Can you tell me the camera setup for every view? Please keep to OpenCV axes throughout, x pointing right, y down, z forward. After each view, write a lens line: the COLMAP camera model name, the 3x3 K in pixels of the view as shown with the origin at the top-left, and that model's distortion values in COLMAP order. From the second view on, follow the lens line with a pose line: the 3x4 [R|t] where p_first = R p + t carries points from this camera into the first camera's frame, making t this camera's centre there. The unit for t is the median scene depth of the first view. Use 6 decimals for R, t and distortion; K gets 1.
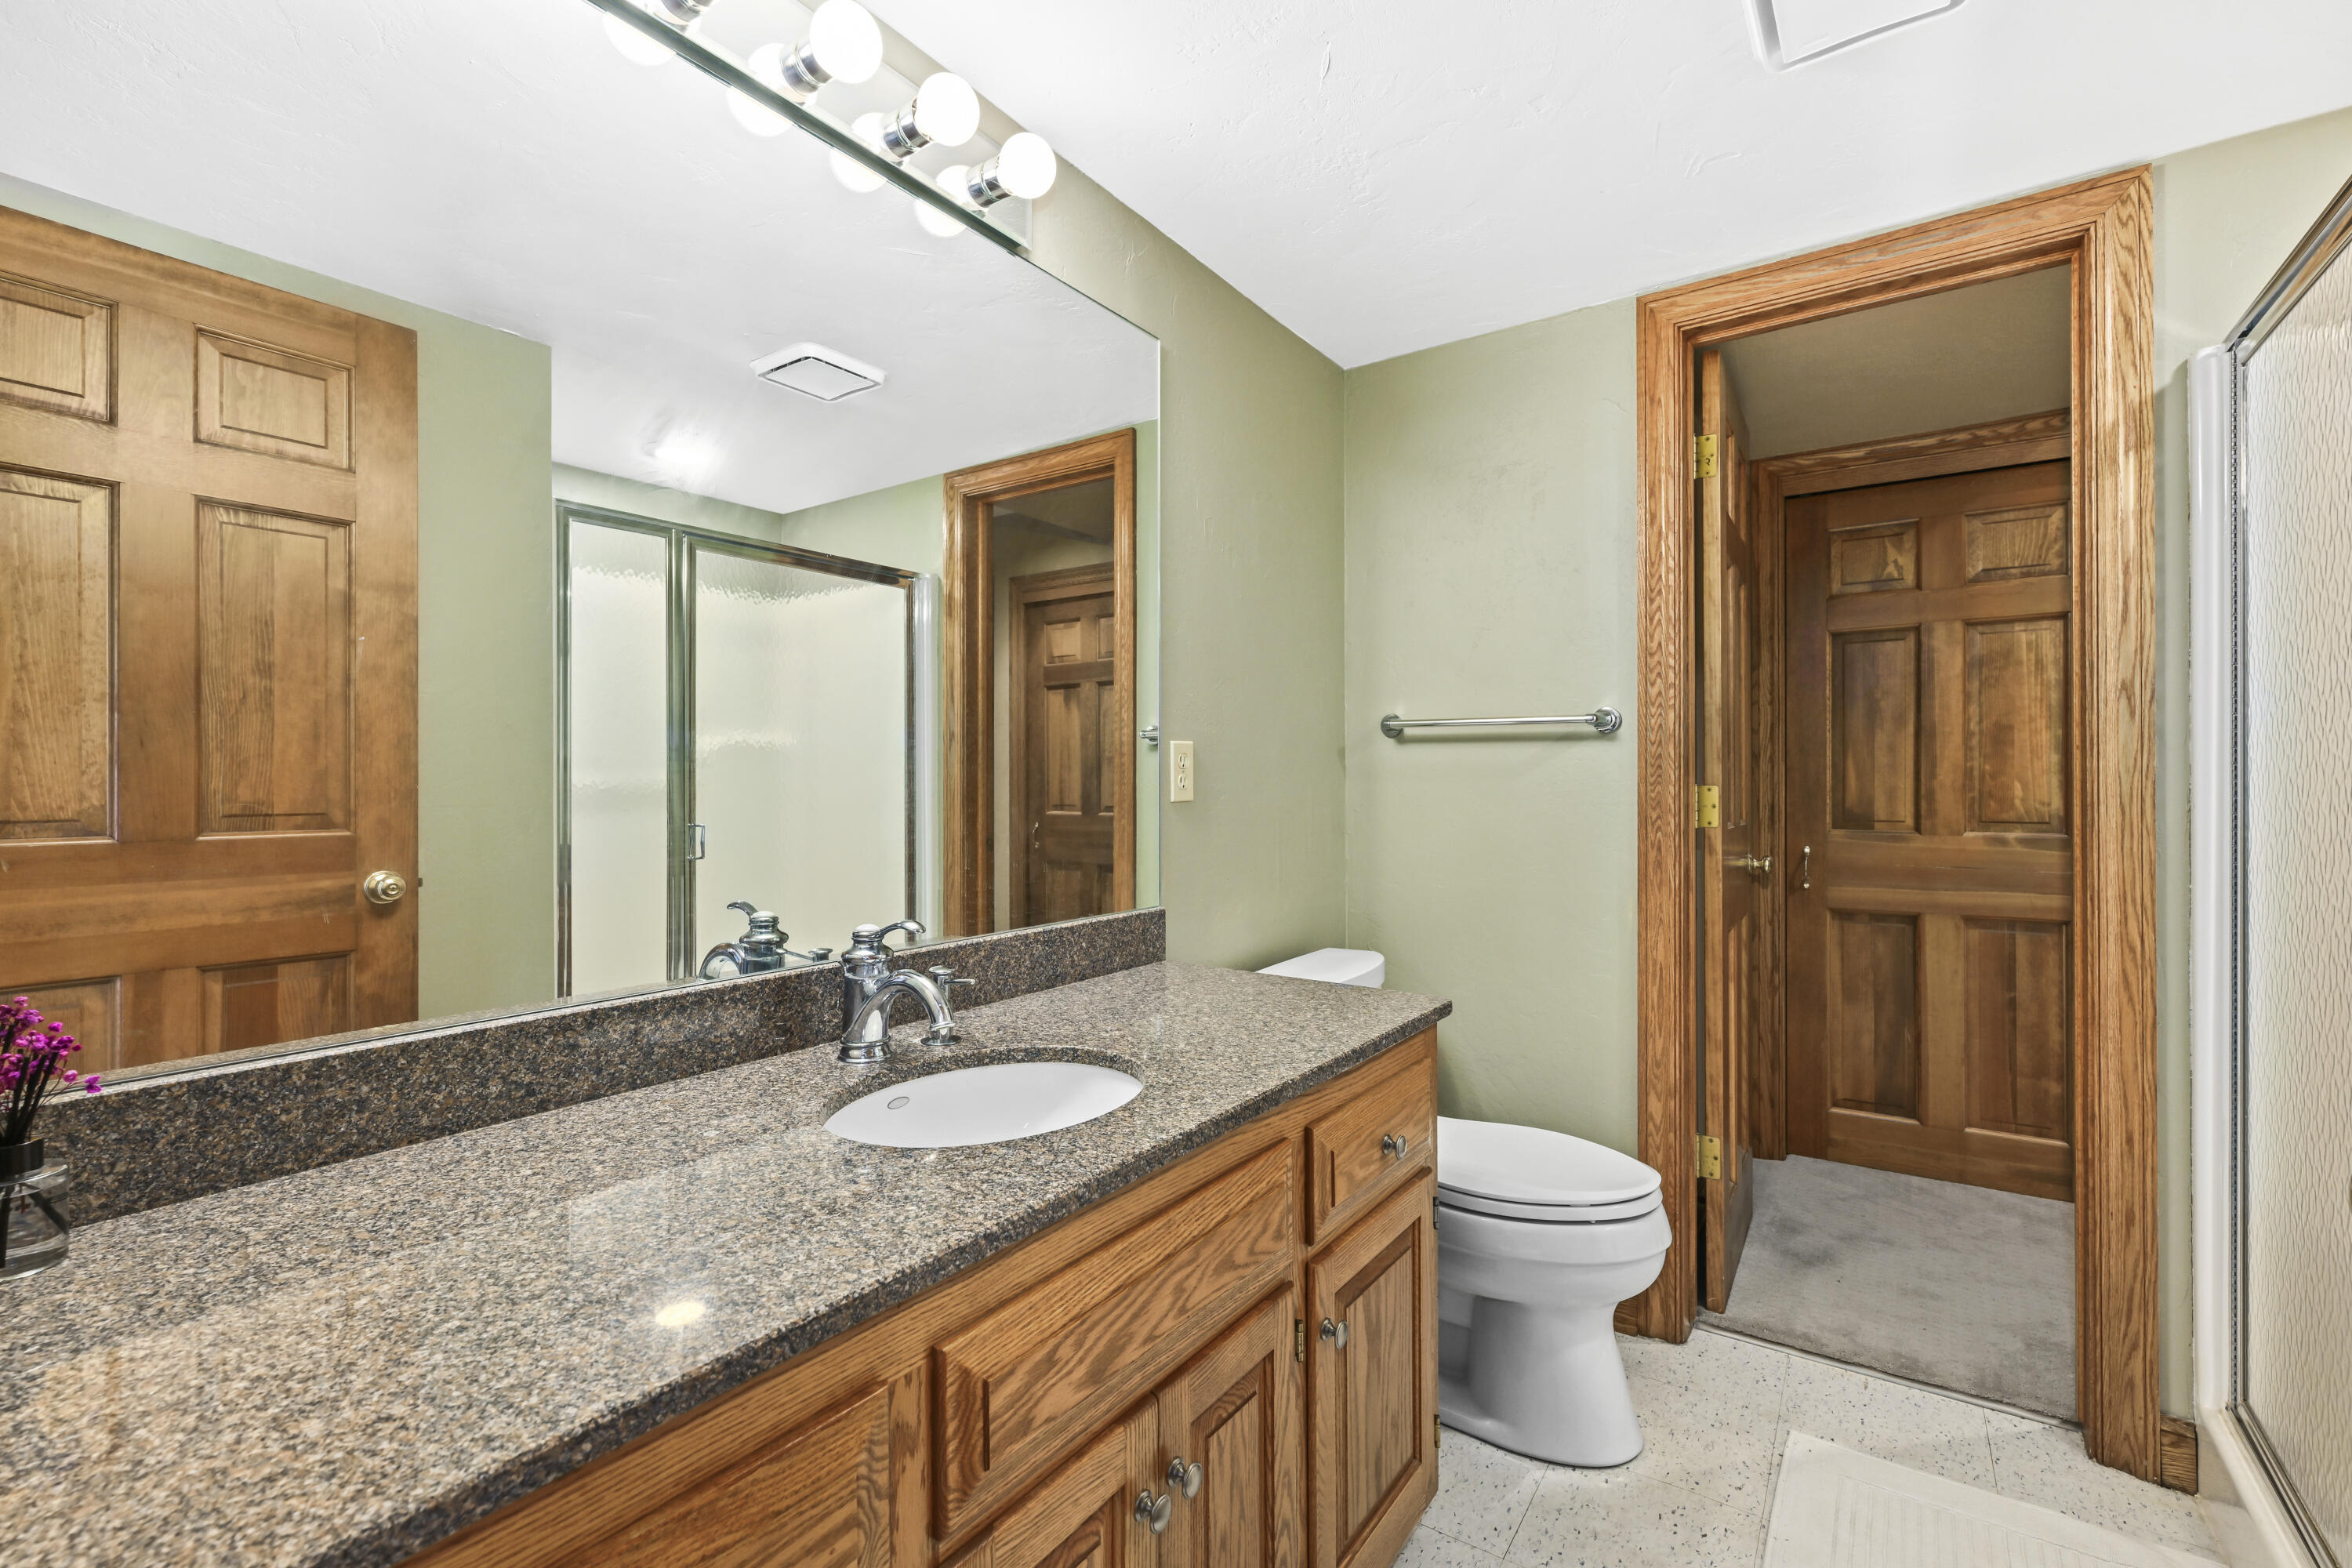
lens RADIAL K [[1018.5, 0, 1180.7], [0, 1018.5, 783.3], [0, 0, 1]] dist [0.010112, -0.000453]
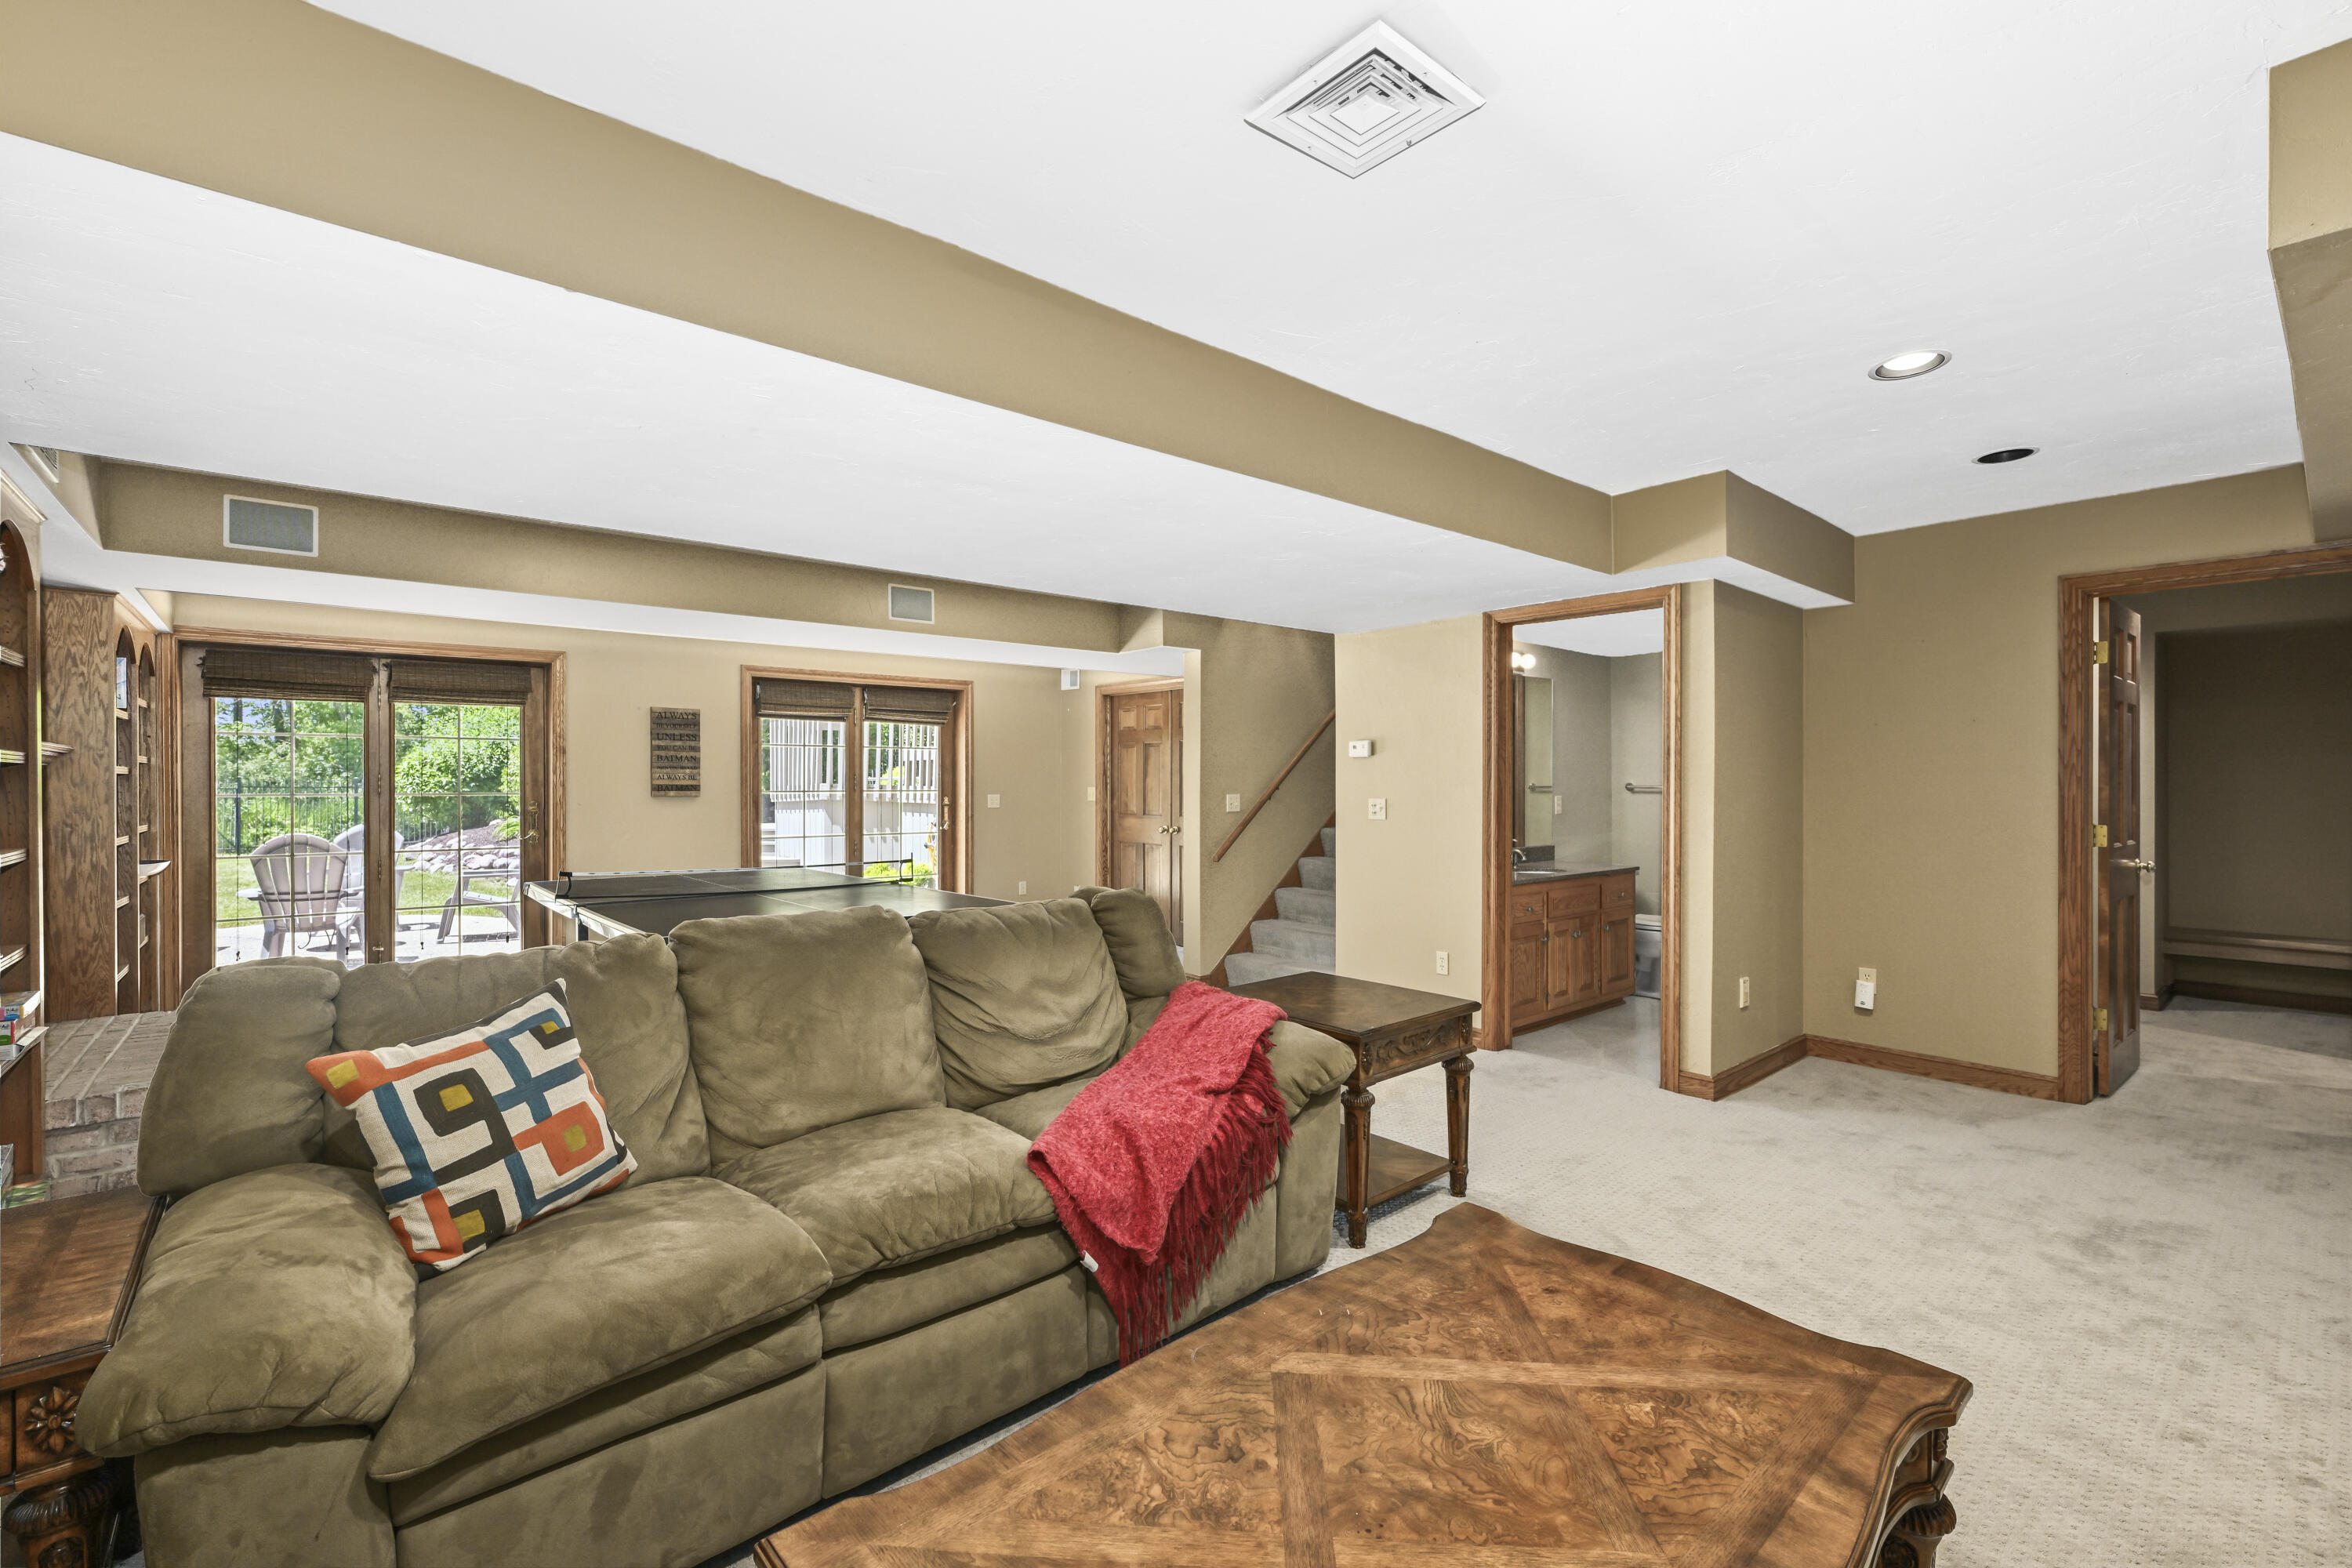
lens RADIAL K [[1018.5, 0, 1174.7], [0, 1018.5, 786.3], [0, 0, 1]] dist [0.010112, -0.000453]
pose [[0.970917, 0.003472, -0.239391, -0.345232], [-0.002389, 0.999986, 0.004816, -0.069236], [0.239404, -0.004104, 0.970911, -2.078391]]
